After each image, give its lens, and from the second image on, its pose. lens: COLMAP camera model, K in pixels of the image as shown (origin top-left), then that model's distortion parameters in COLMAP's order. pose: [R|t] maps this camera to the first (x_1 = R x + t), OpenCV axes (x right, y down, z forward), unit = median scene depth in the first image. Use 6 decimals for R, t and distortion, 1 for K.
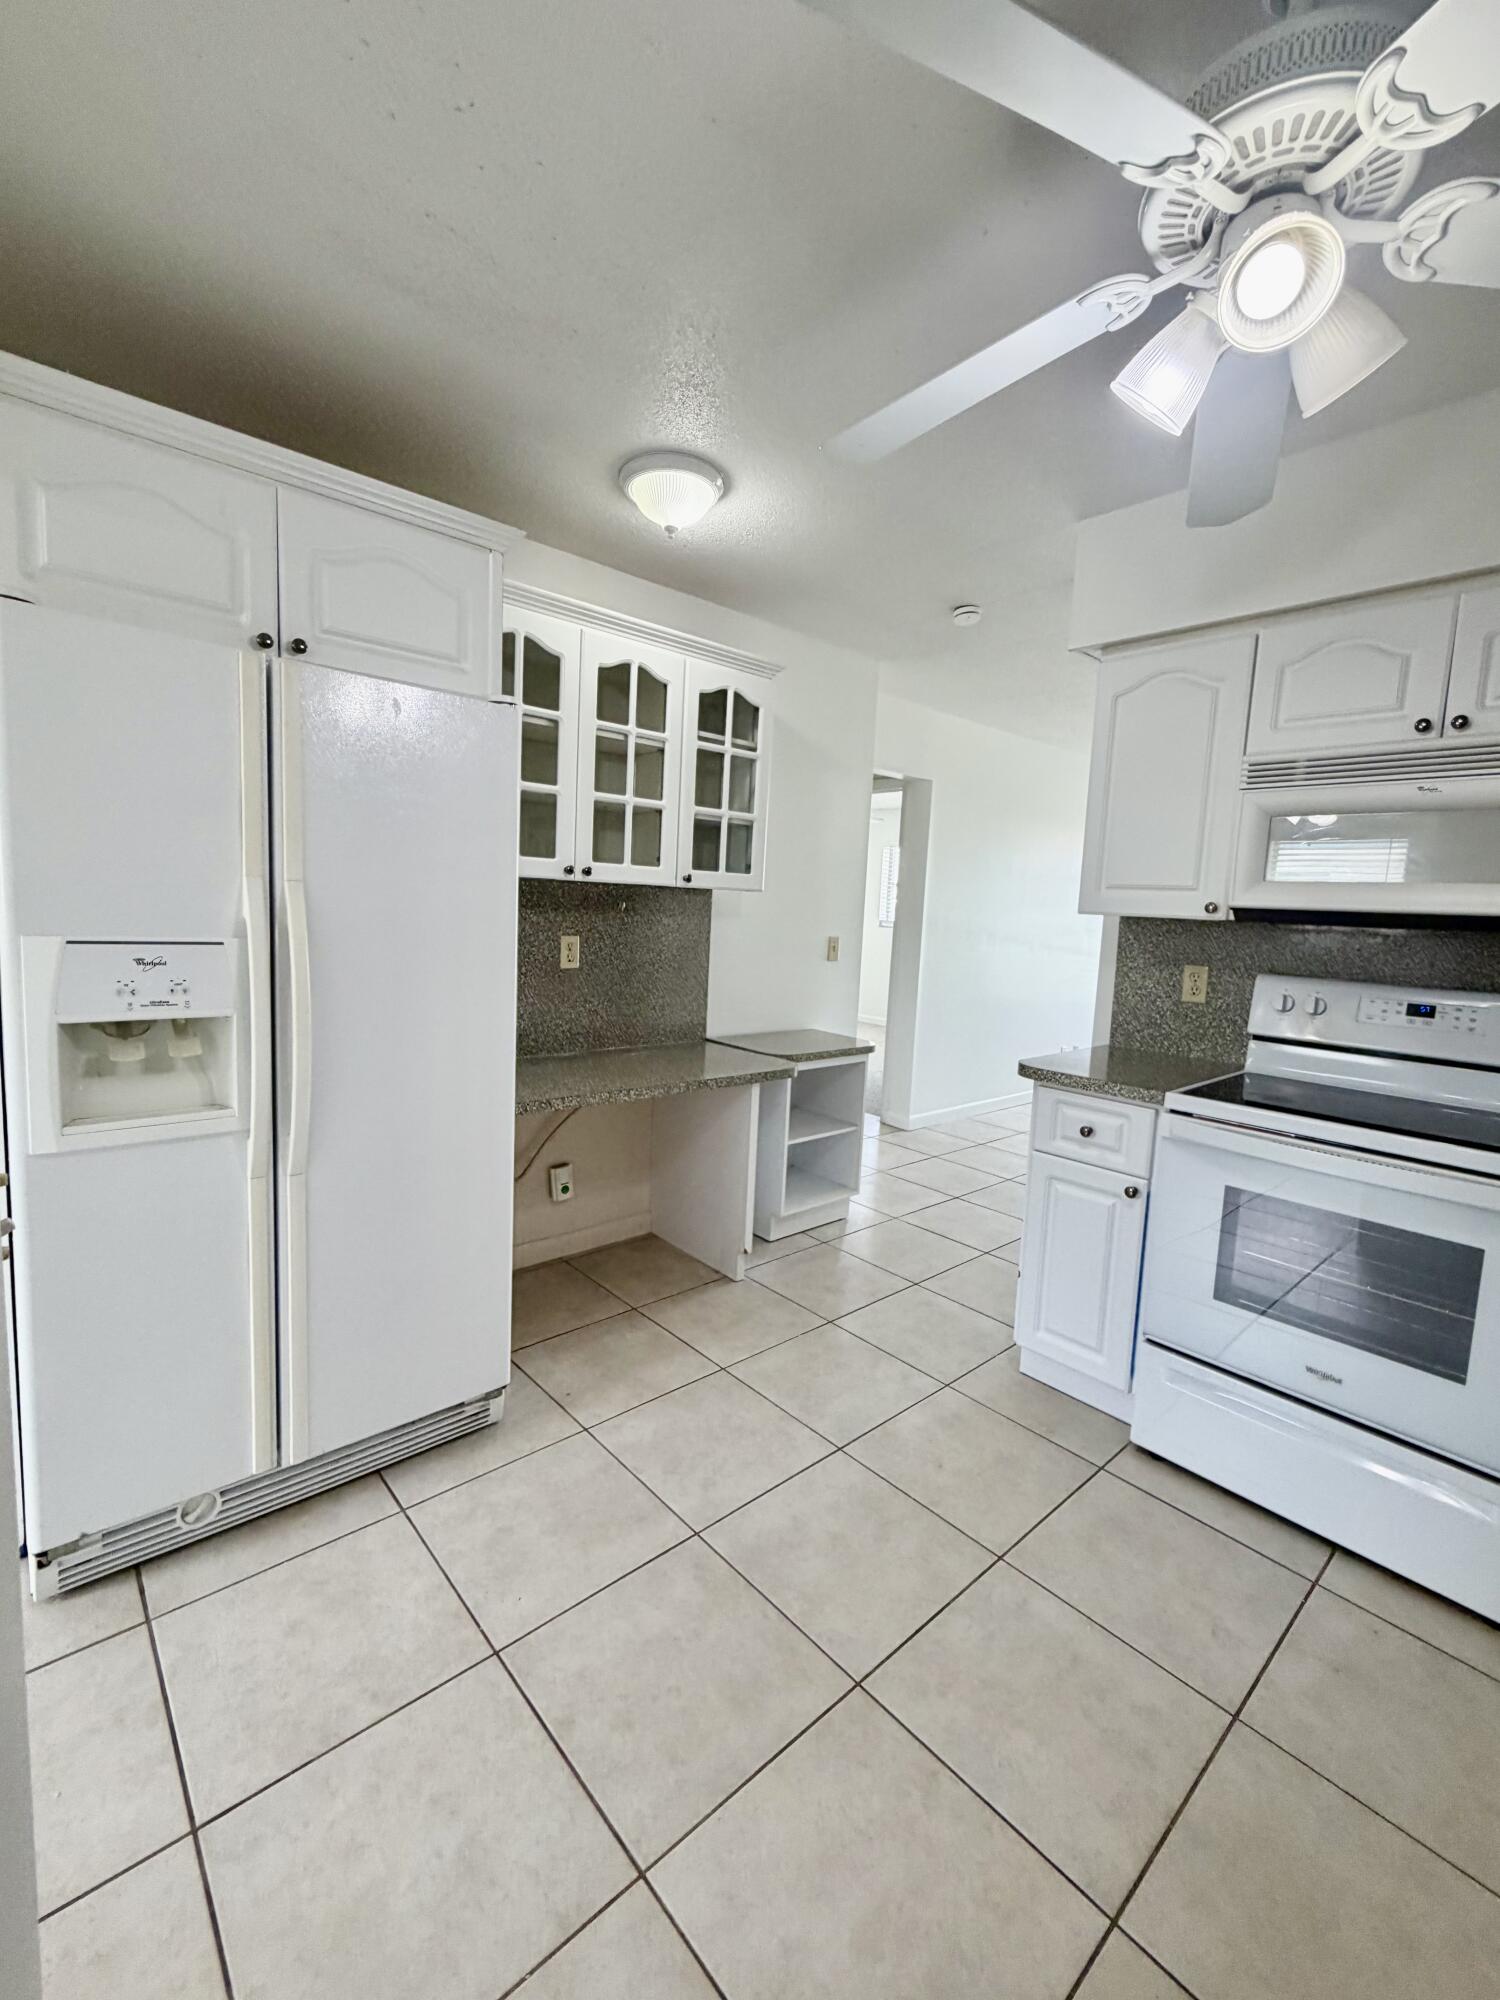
lens RADIAL K [[844.7, 0, 750.9], [0, 844.7, 995.4], [0, 0, 1]] dist [-0.000891, -0.000172]
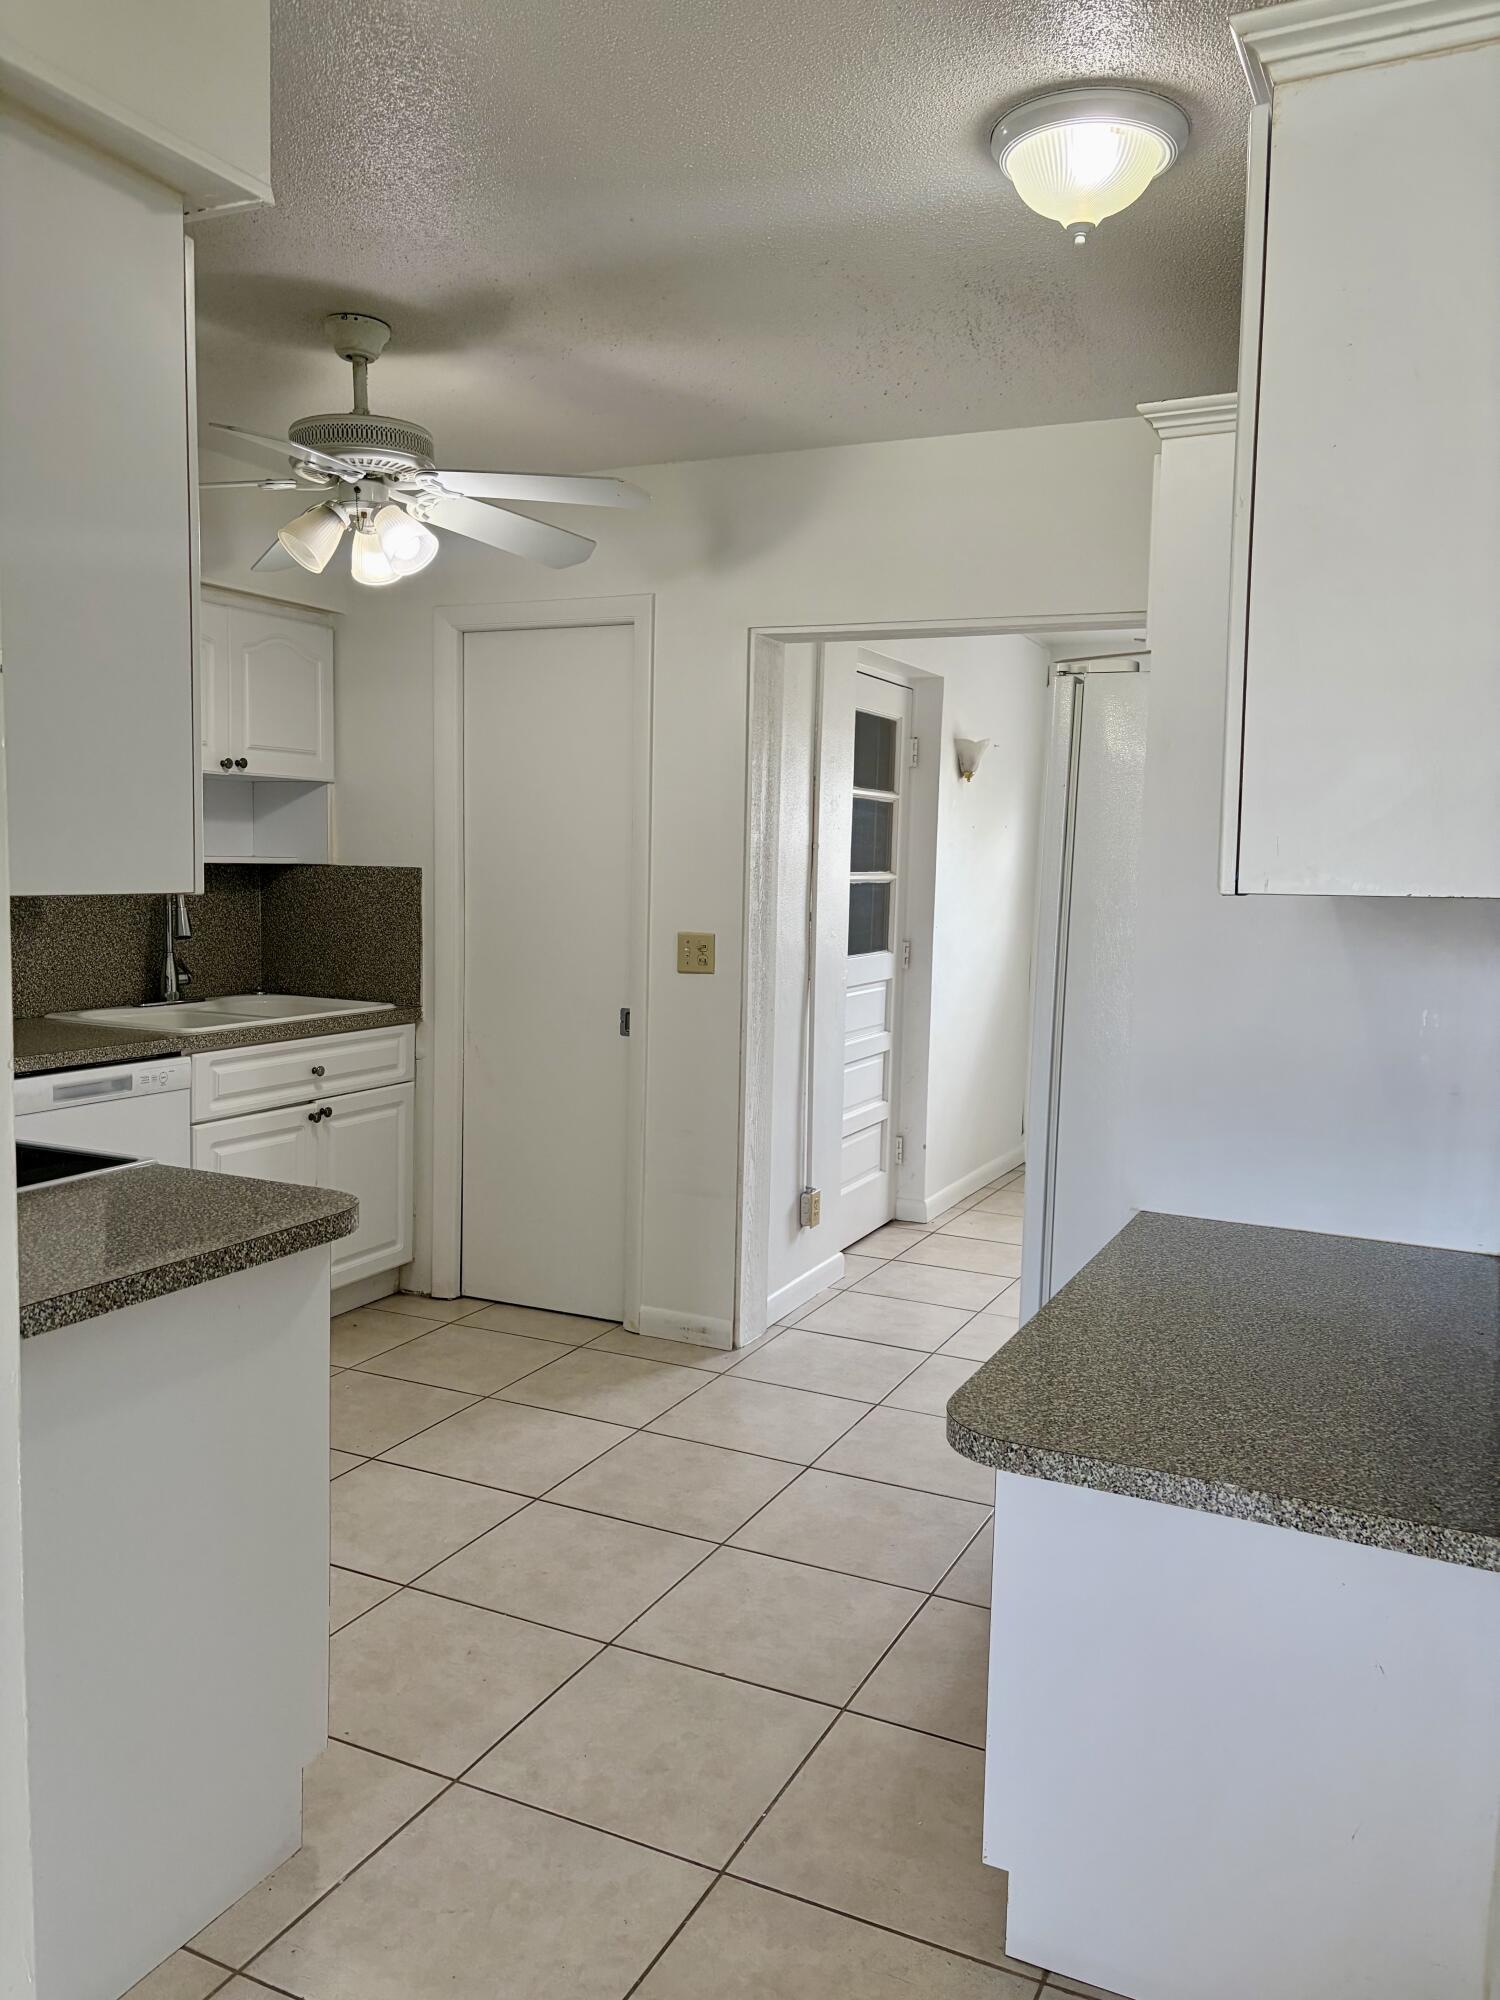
lens RADIAL K [[1502.9, 0, 759.4], [0, 1502.9, 998.1], [0, 0, 1]] dist [0.046239, -0.084194]
pose [[-0.917744, -0.030922, -0.395966, 0.535027], [-0.108708, 0.978451, 0.175545, -0.250670], [0.382005, 0.204150, -0.901330, 2.179741]]
